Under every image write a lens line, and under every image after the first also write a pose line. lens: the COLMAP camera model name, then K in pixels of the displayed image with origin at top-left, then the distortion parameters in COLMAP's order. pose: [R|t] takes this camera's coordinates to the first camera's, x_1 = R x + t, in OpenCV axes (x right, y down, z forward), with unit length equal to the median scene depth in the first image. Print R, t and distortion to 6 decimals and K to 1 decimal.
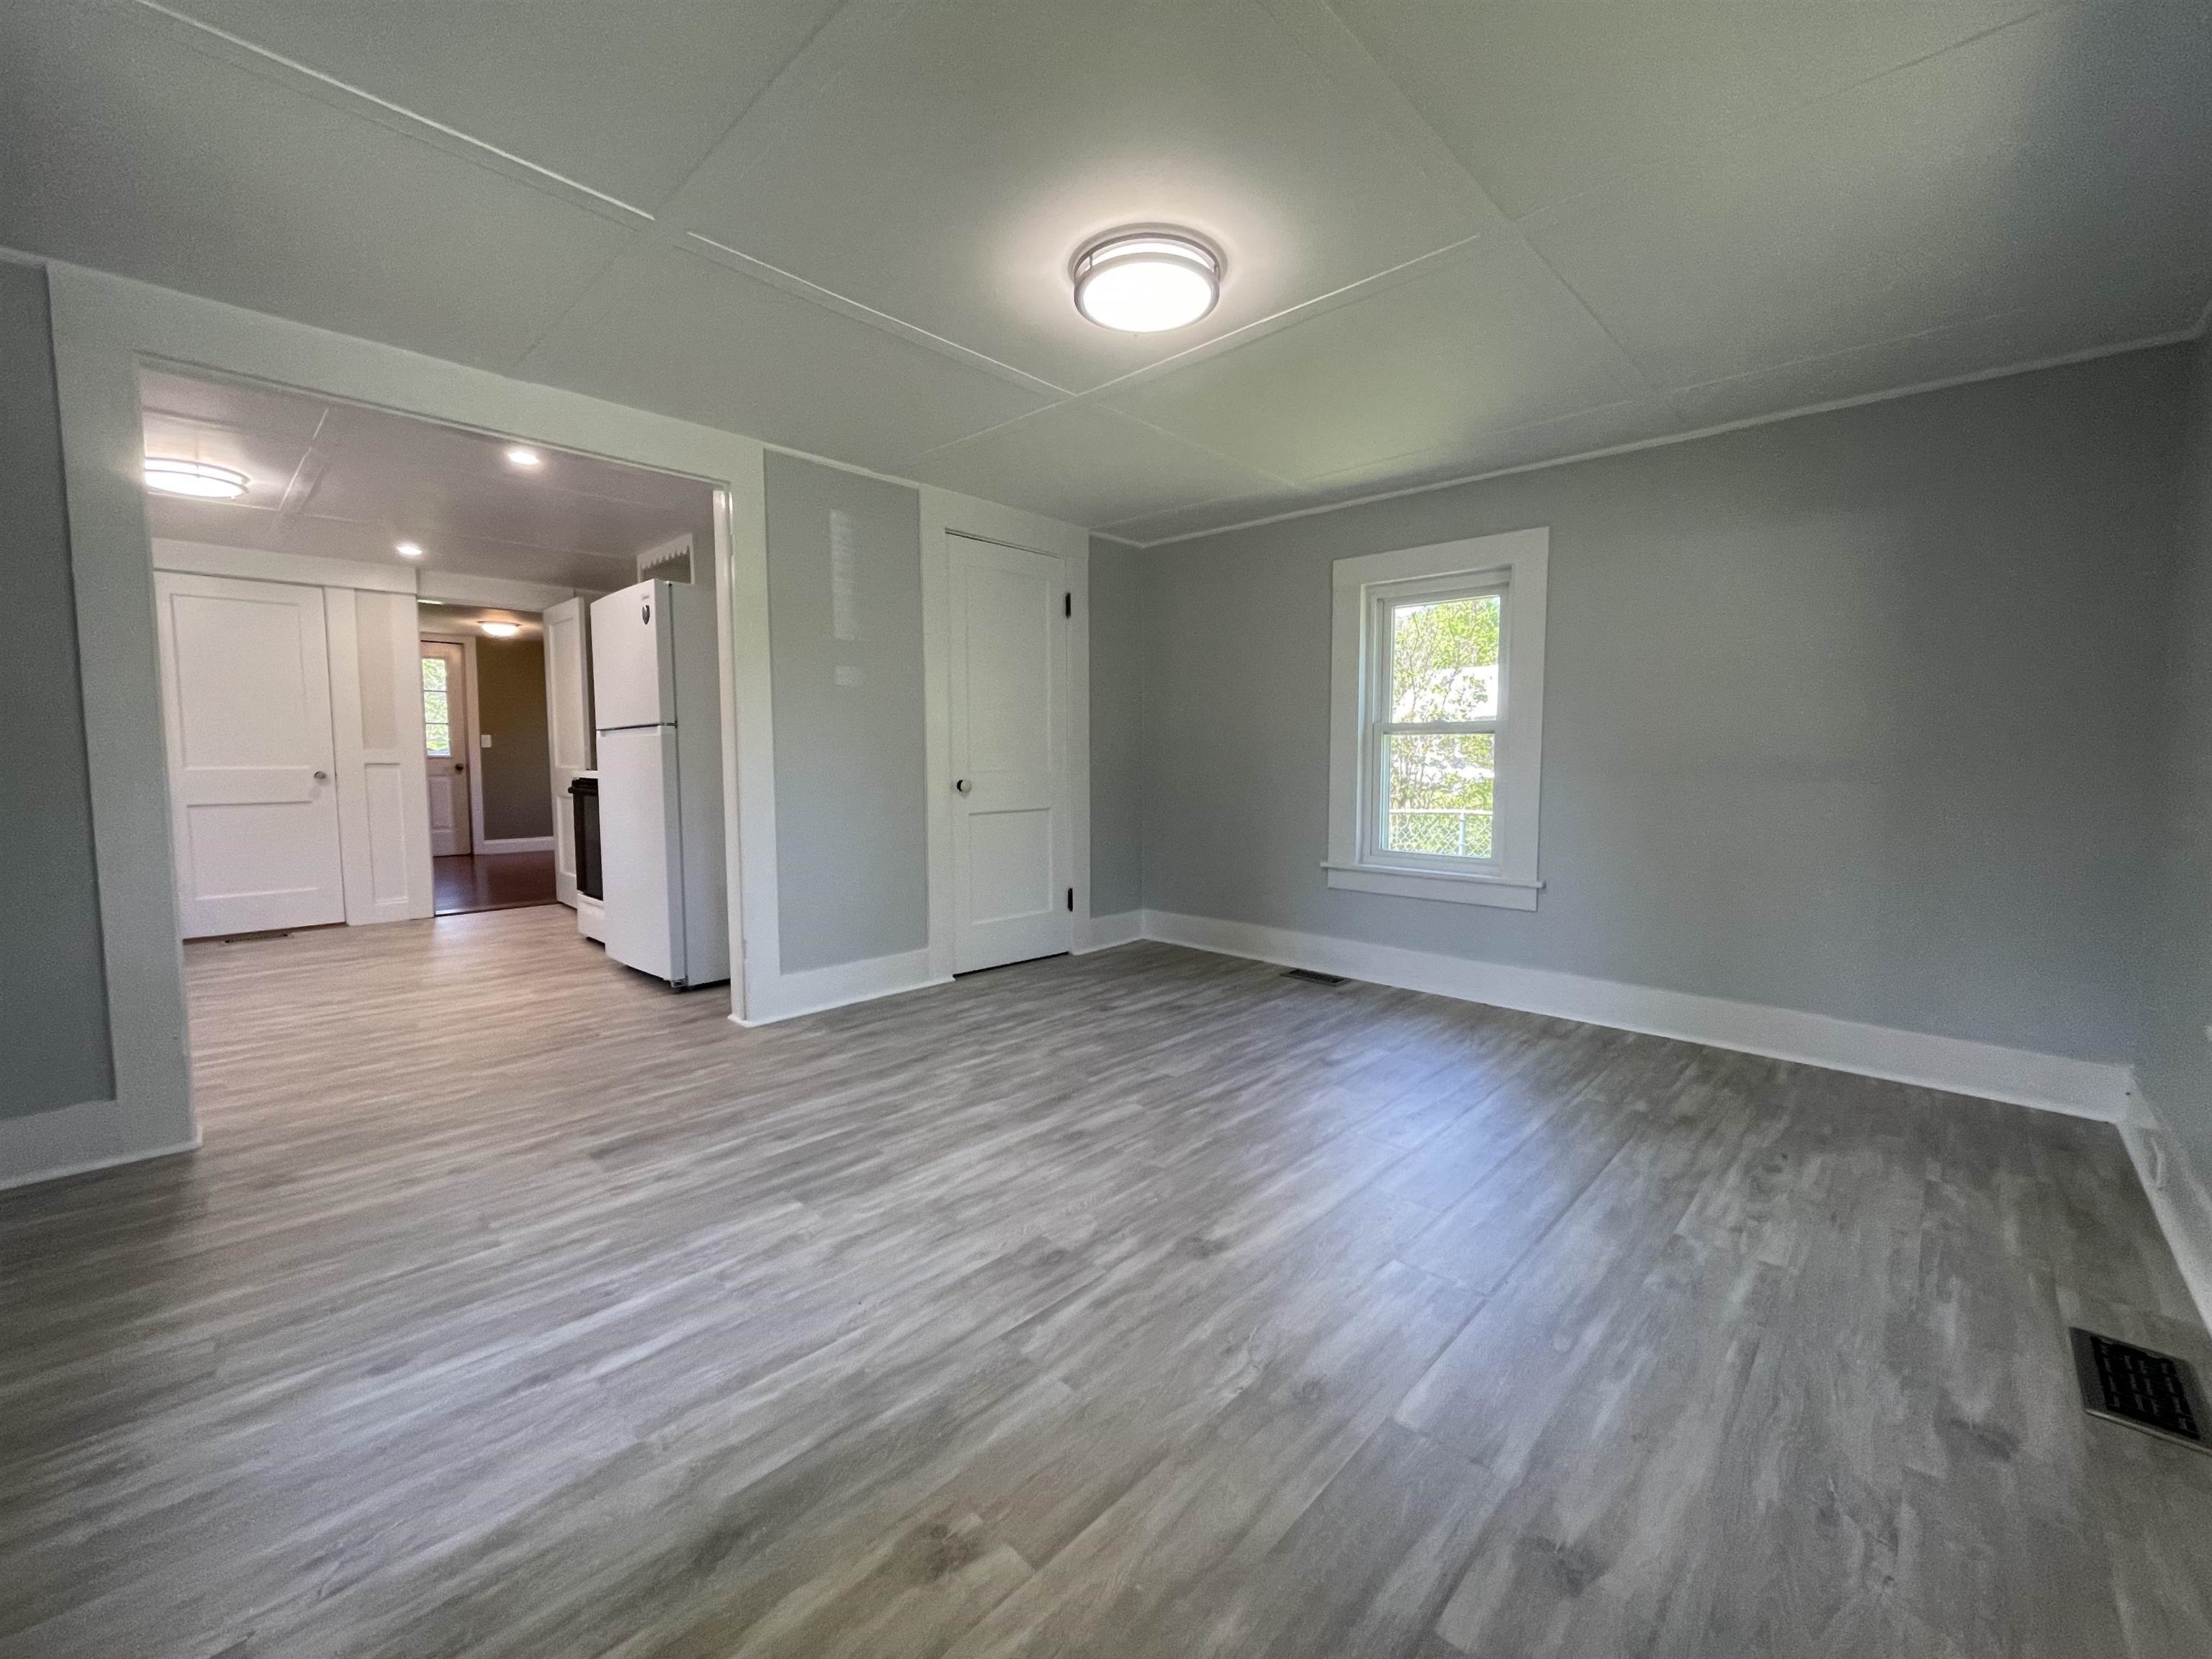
lens RADIAL K [[898.3, 0, 1101.0], [0, 898.3, 819.4], [0, 0, 1]] dist [-0.001226, 0.000336]
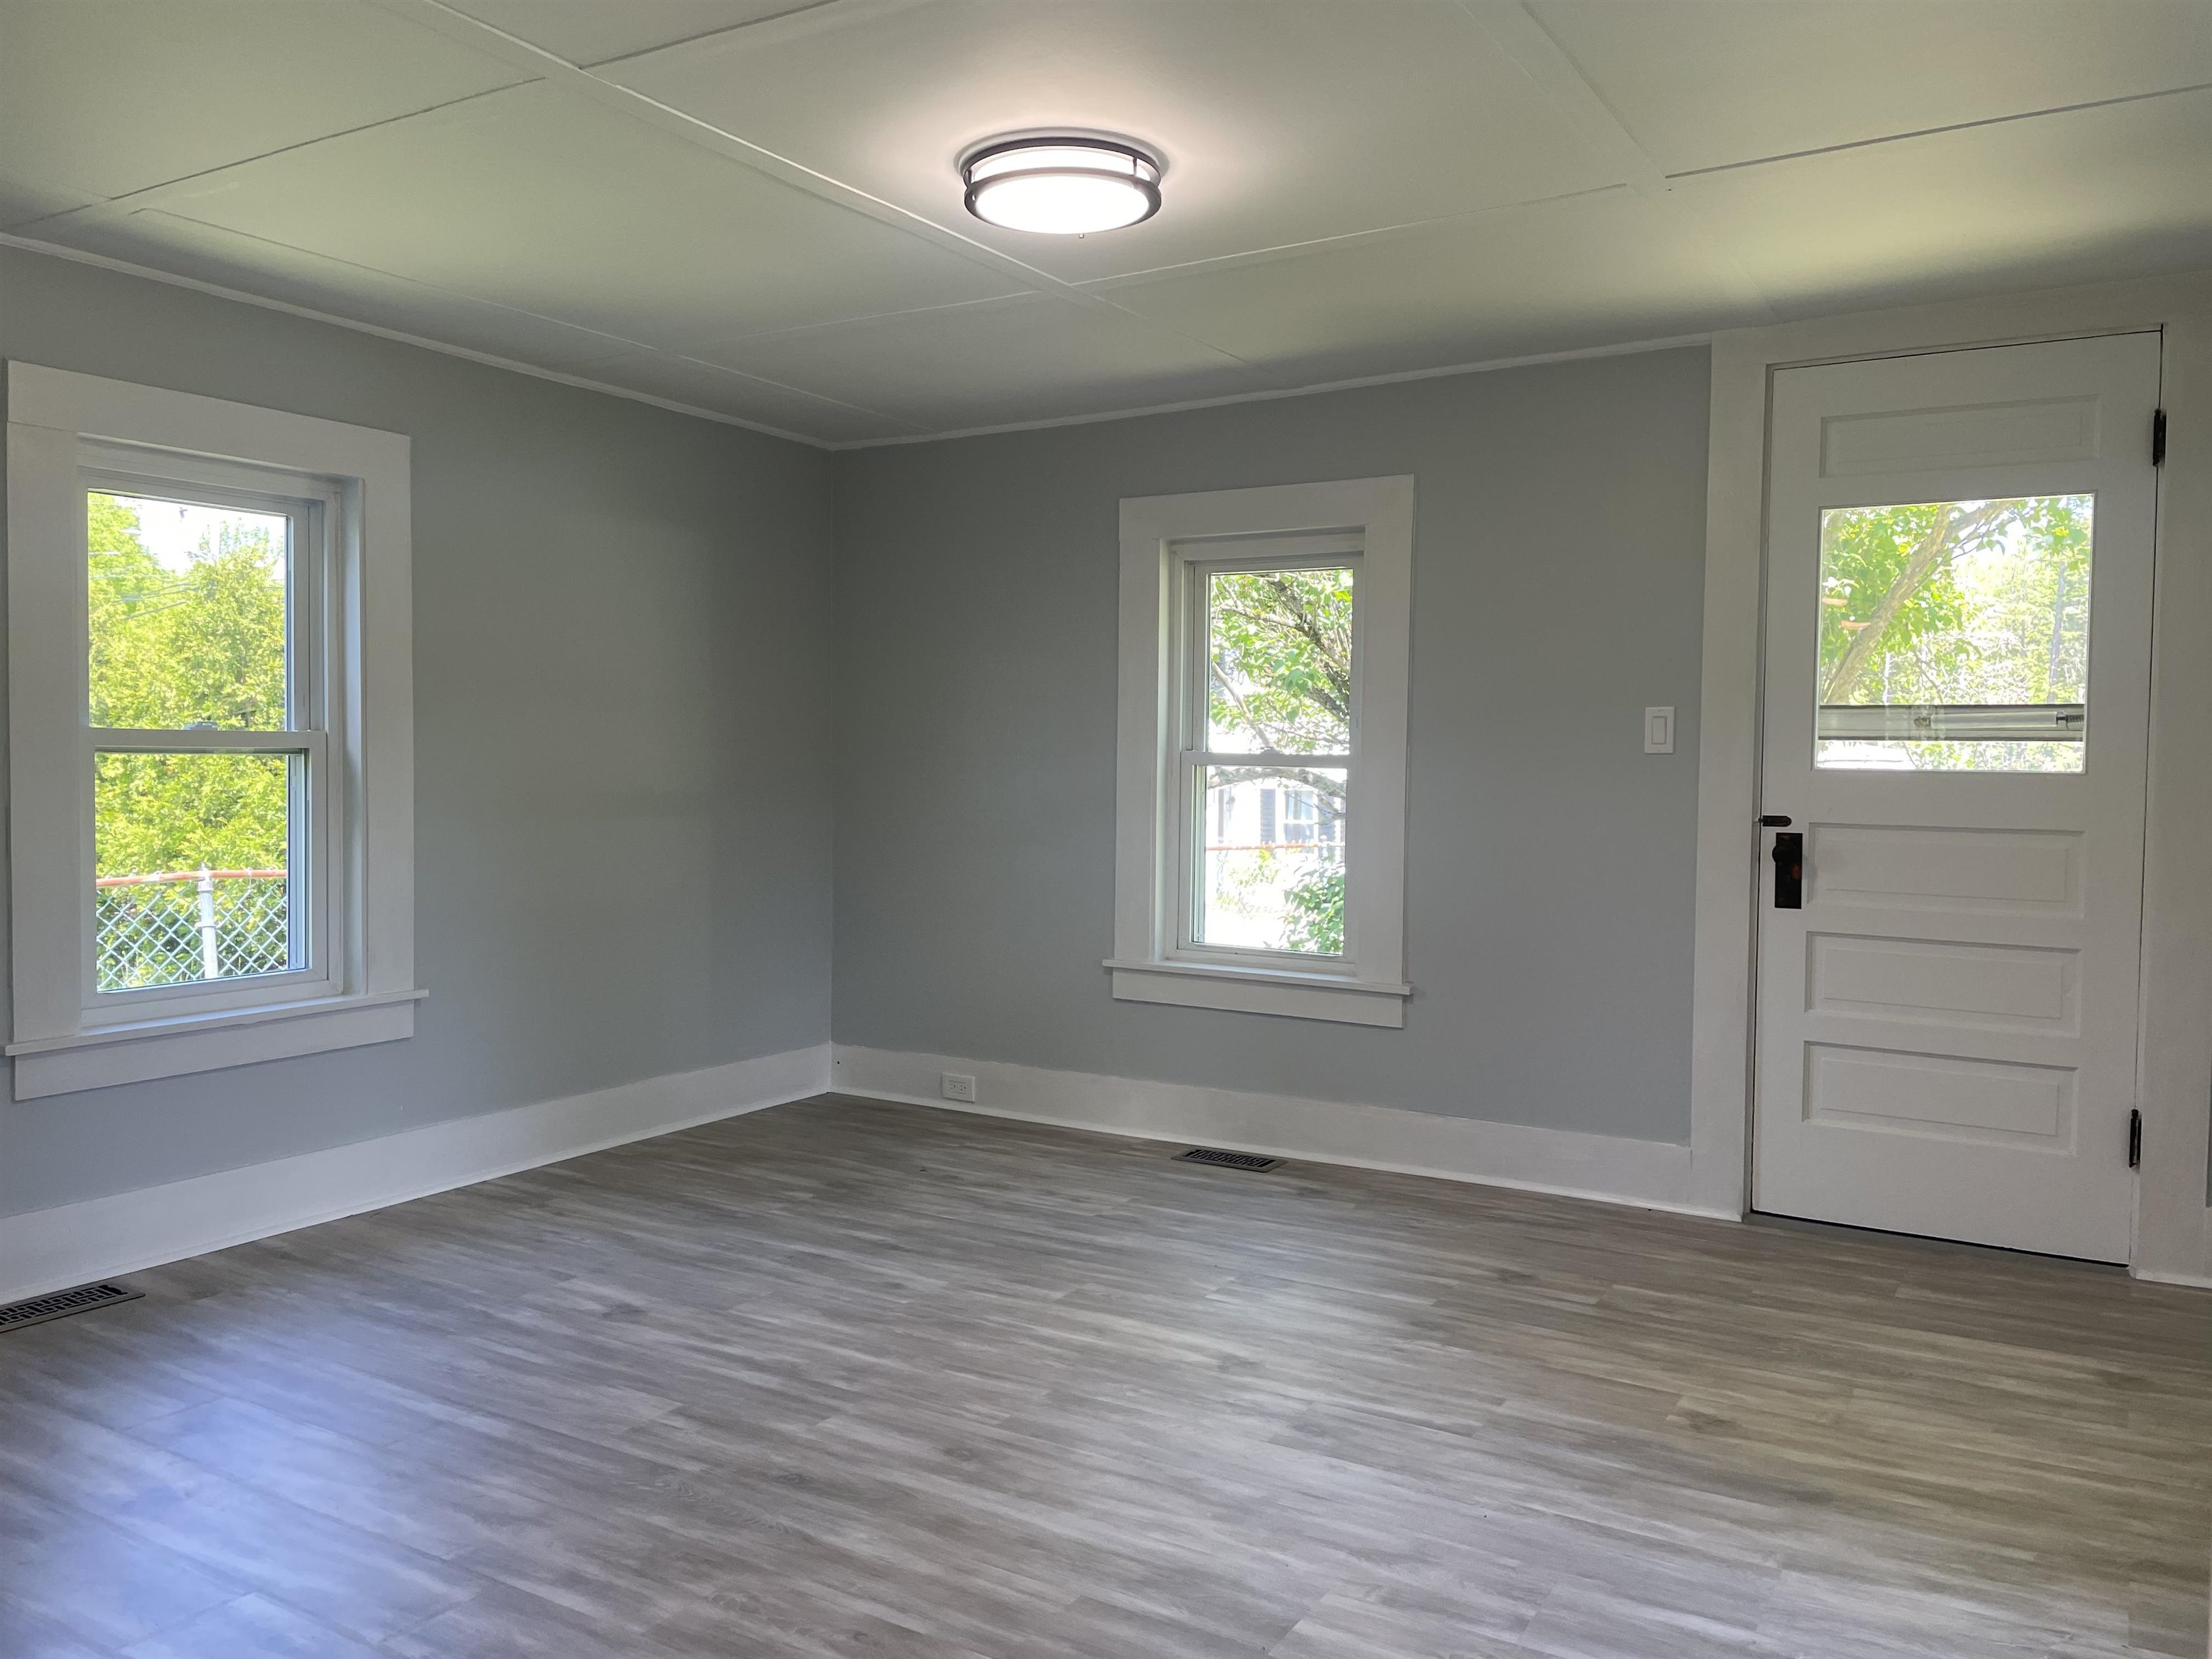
lens RADIAL K [[1677.0, 0, 1115.6], [0, 1677.0, 814.6], [0, 0, 1]] dist [0.090205, -0.113711]
pose [[-0.221951, -0.041226, 0.974186, -2.002900], [0.061454, 0.996528, 0.056172, -0.236025], [-0.973119, 0.072335, -0.218647, 1.946898]]
